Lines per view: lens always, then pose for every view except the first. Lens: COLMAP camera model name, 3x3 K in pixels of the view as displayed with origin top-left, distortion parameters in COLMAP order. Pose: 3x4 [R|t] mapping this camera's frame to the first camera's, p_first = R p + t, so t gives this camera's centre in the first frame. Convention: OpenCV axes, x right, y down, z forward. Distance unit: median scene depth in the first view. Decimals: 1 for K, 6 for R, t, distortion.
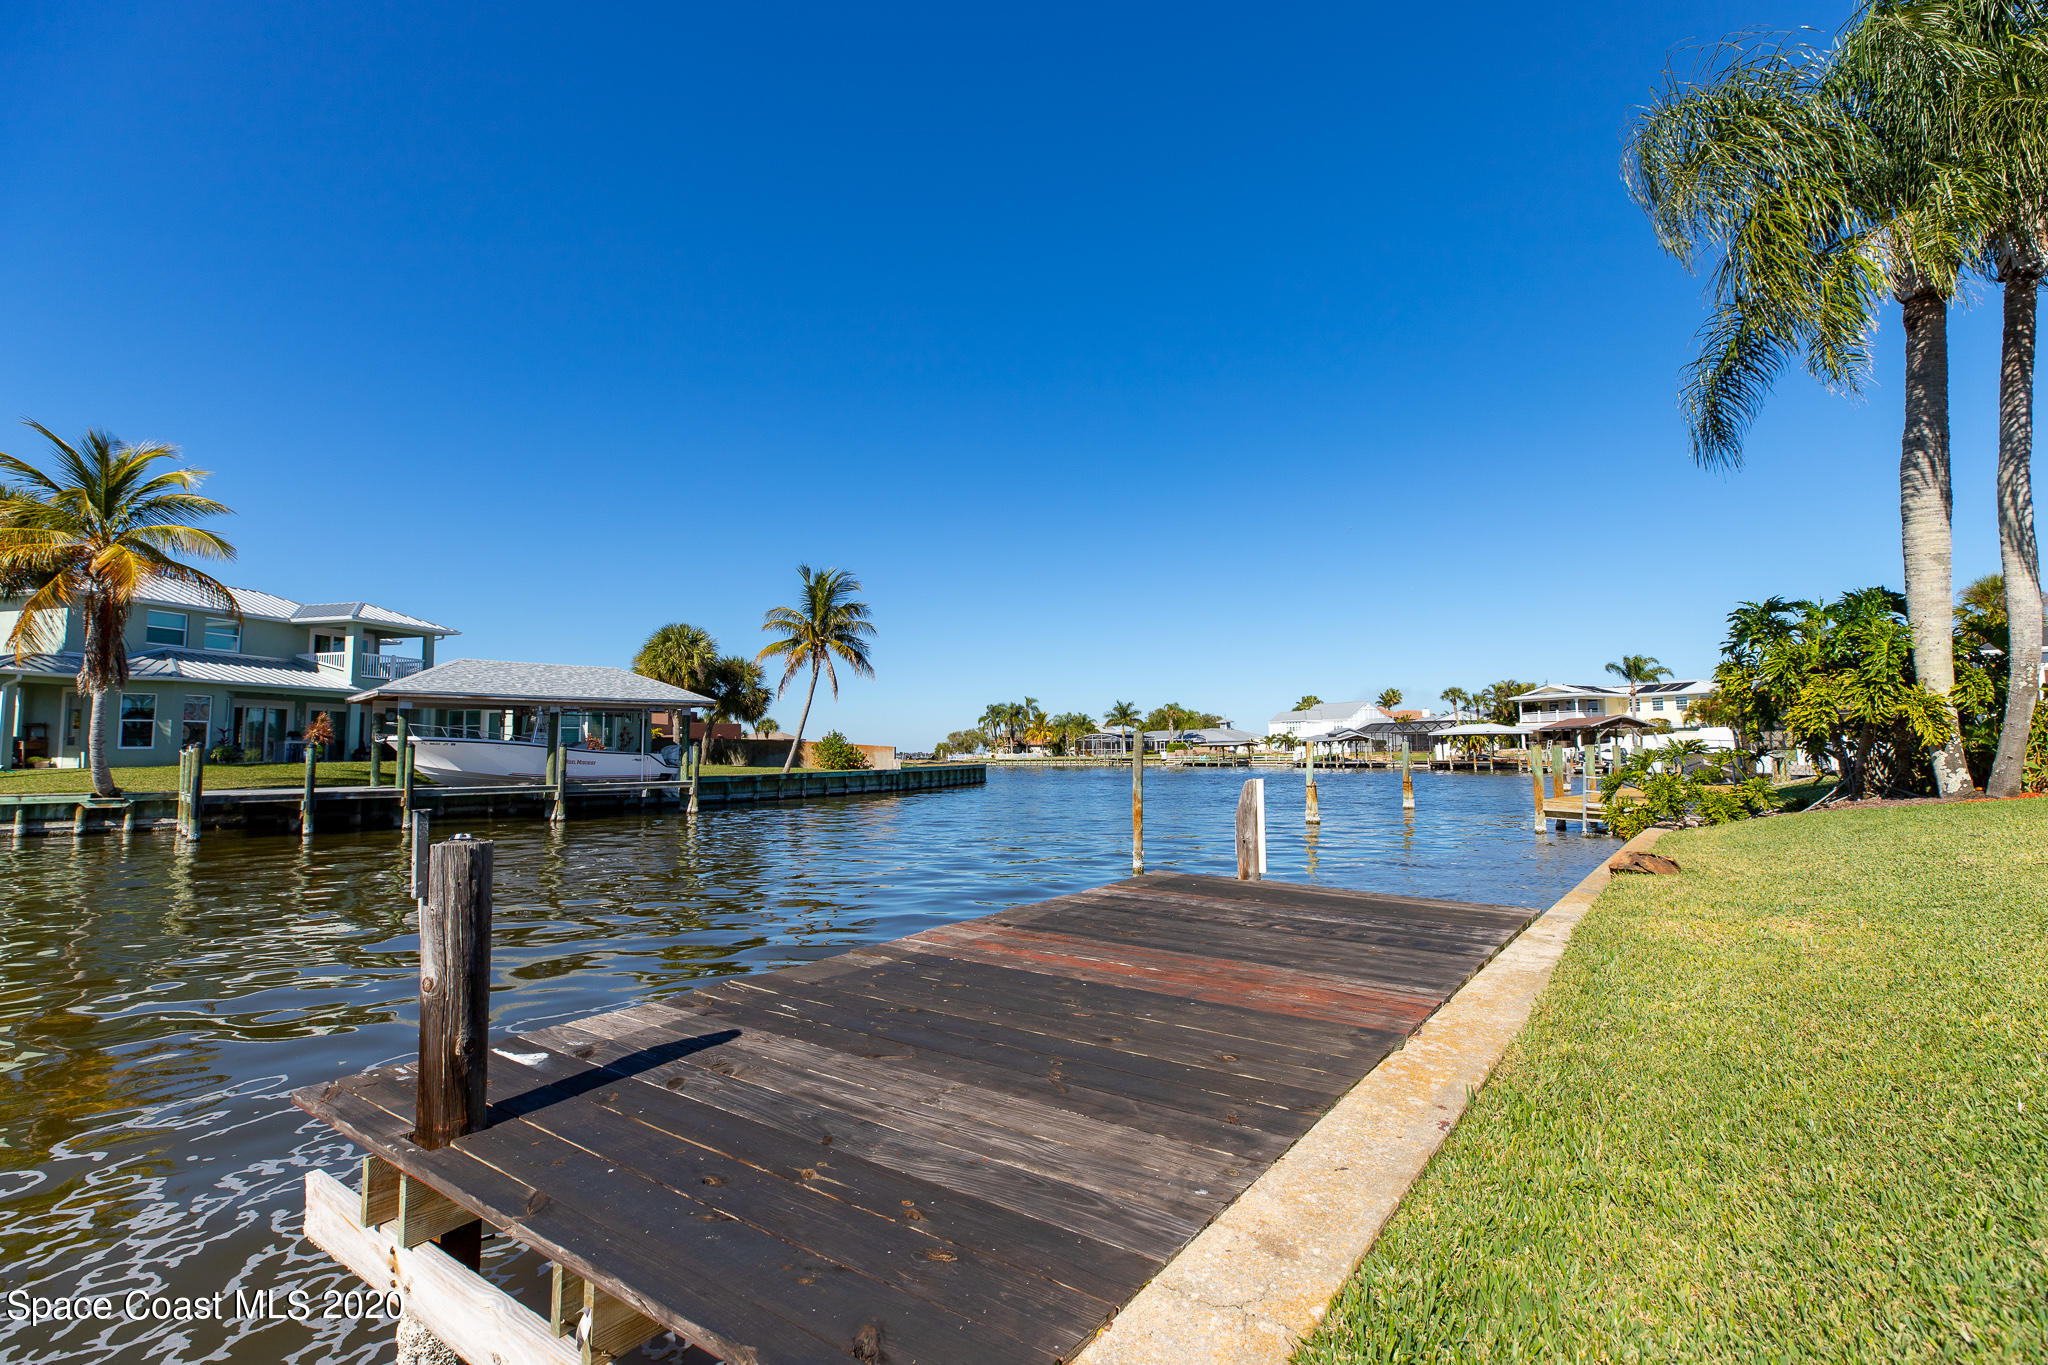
lens RADIAL K [[910.0, 0, 1028.1], [0, 910.0, 671.3], [0, 0, 1]] dist [0.006803, 0.000247]
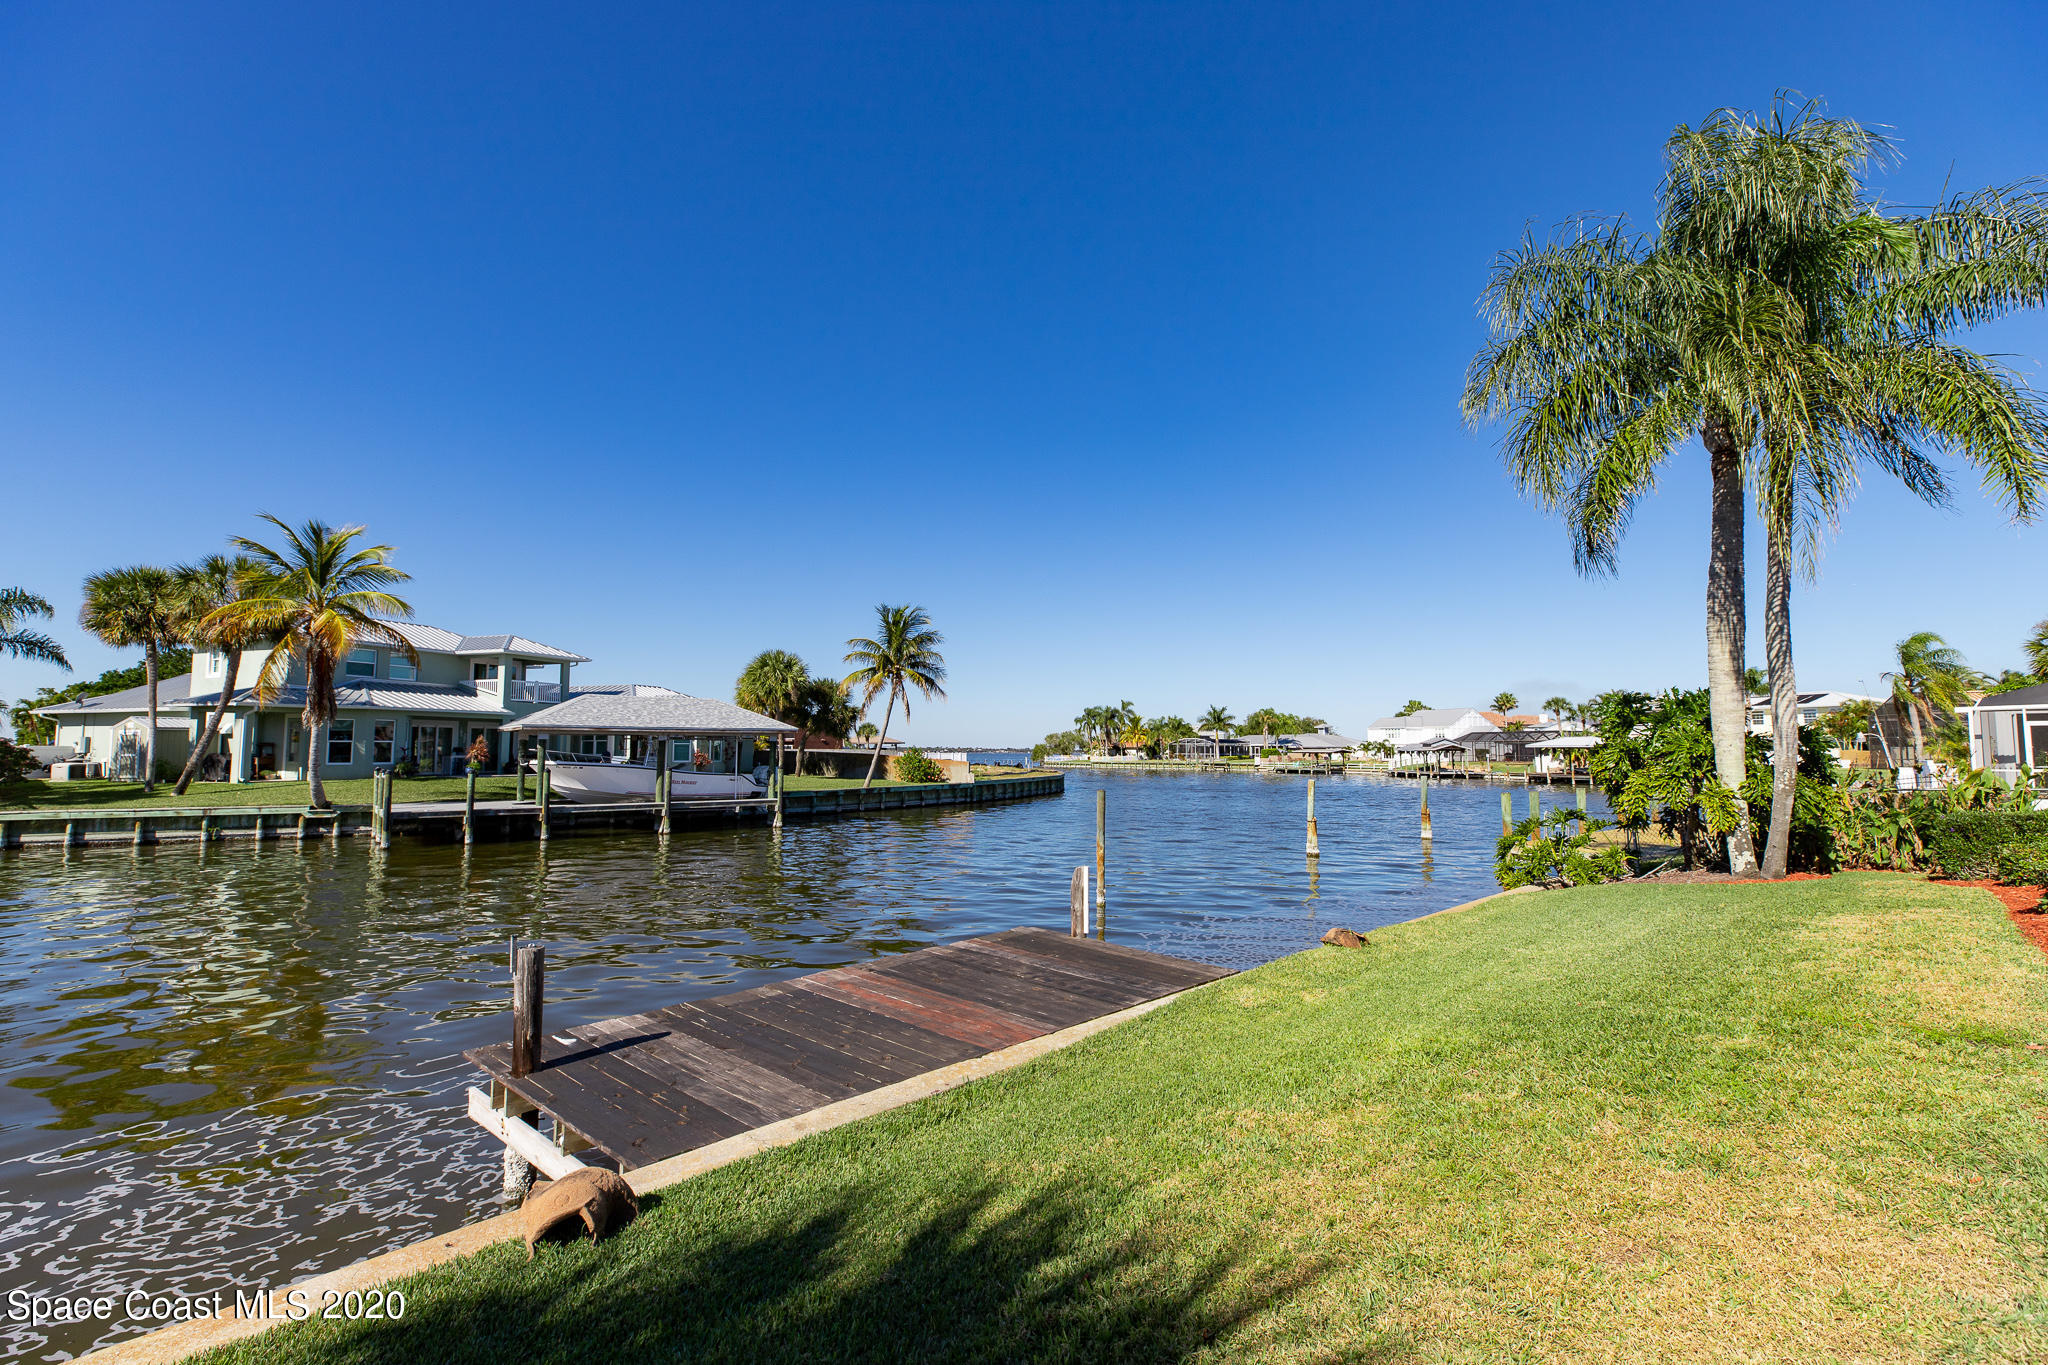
lens RADIAL K [[910.0, 0, 1028.1], [0, 910.0, 671.3], [0, 0, 1]] dist [0.006803, 0.000247]
pose [[0.993129, 0.001528, -0.117015, 0.066236], [-0.001109, 0.999993, 0.003643, -0.038392], [0.117020, -0.003488, 0.993123, -0.084275]]
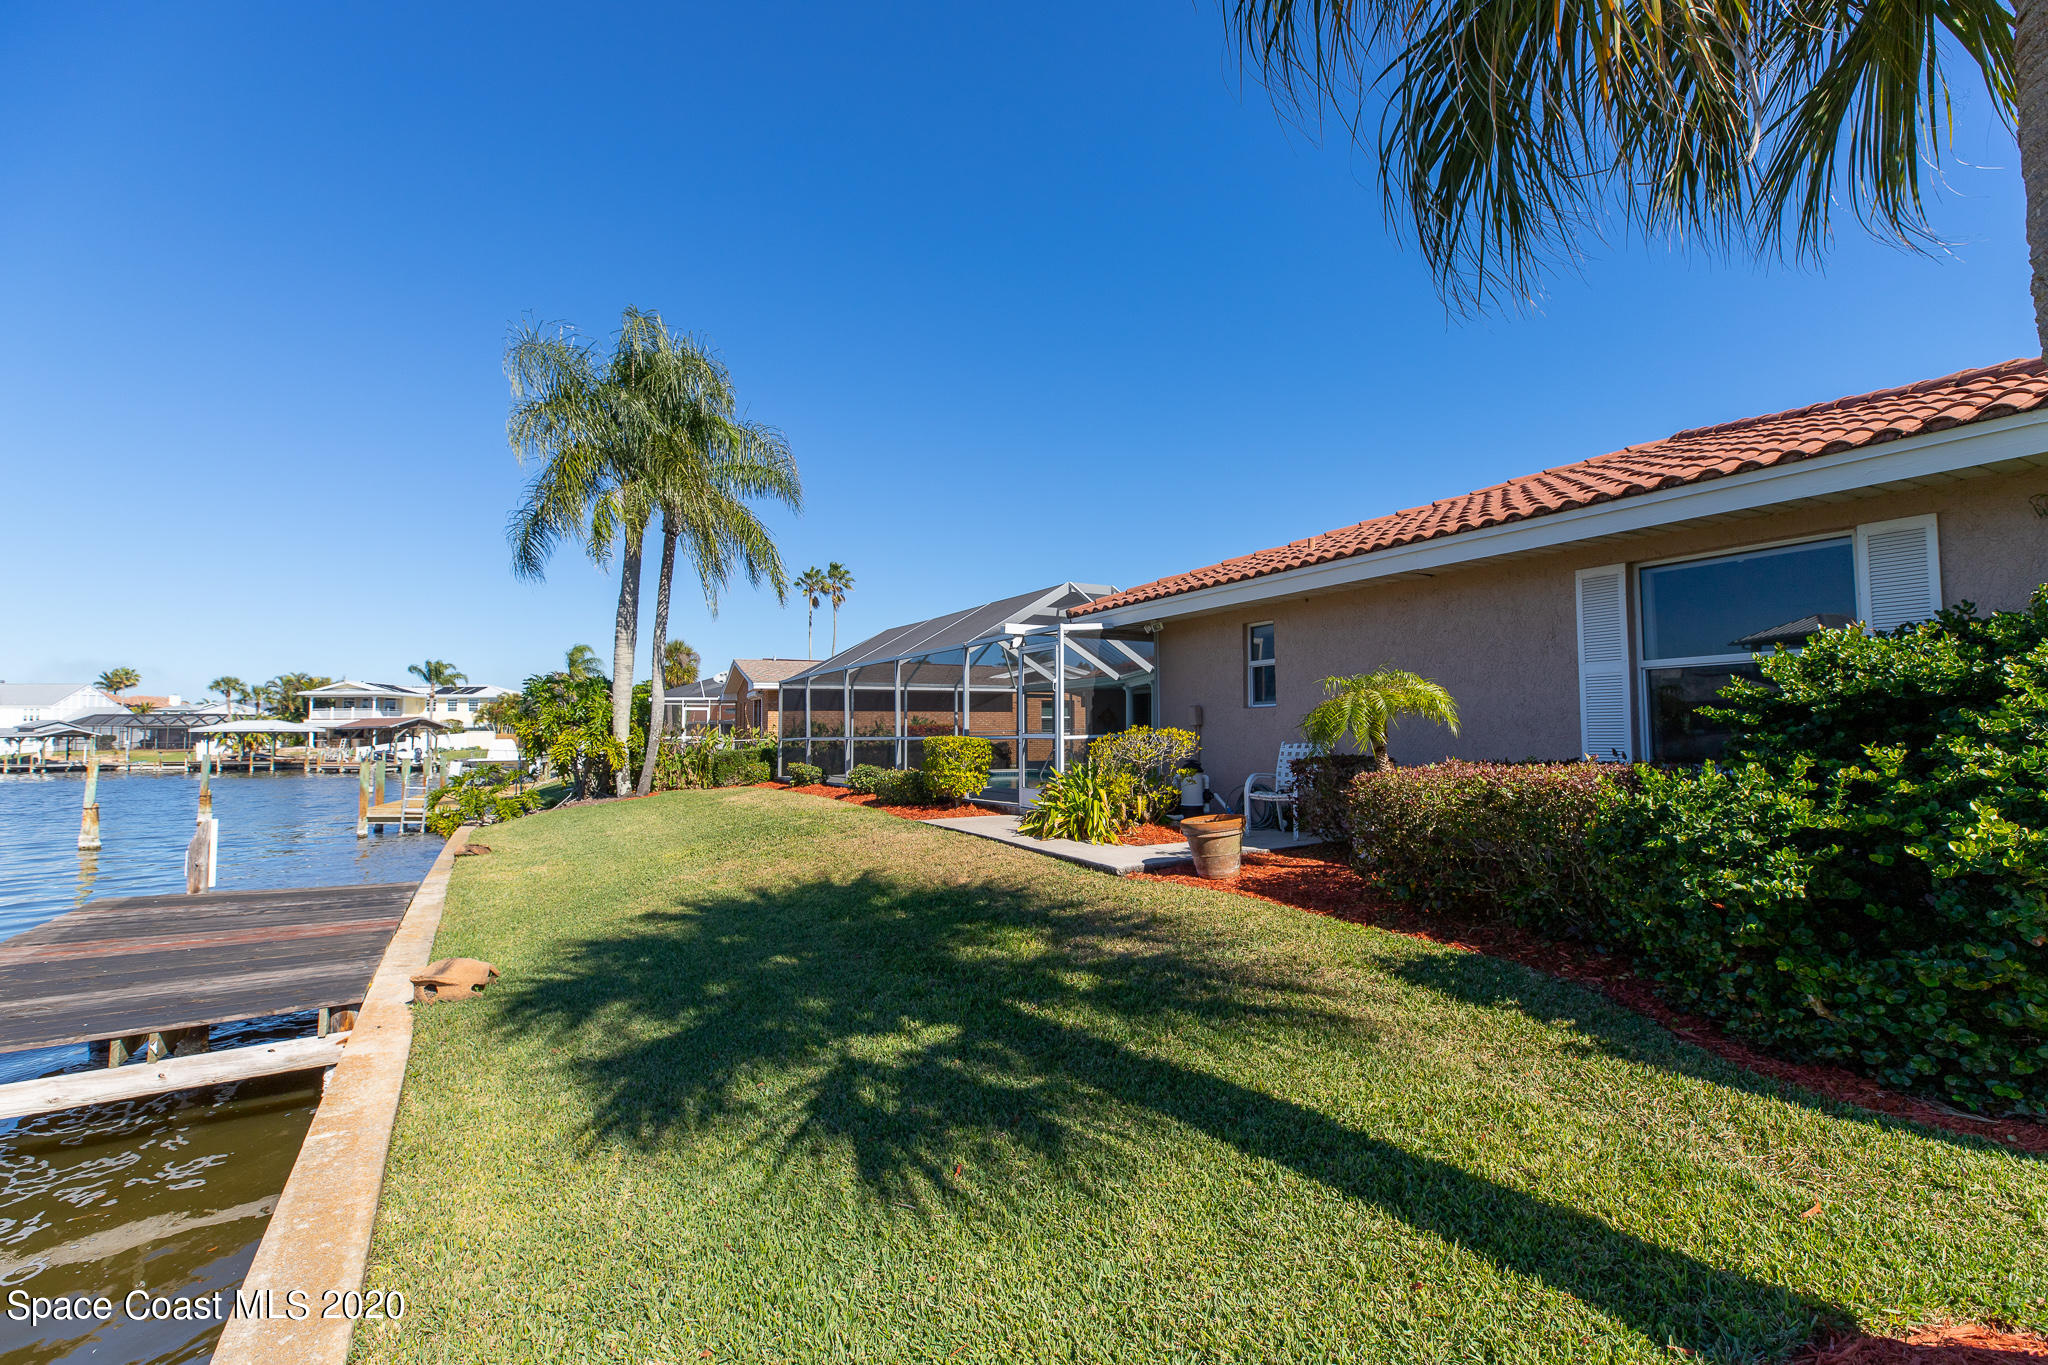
lens RADIAL K [[916.8, 0, 1025.8], [0, 916.8, 693.2], [0, 0, 1]] dist [0.001011, 0.000304]
pose [[0.392913, 0.050108, 0.918209, -0.111916], [-0.079820, 0.996604, -0.020230, -0.029027], [-0.916105, -0.065343, 0.395578, -0.136090]]
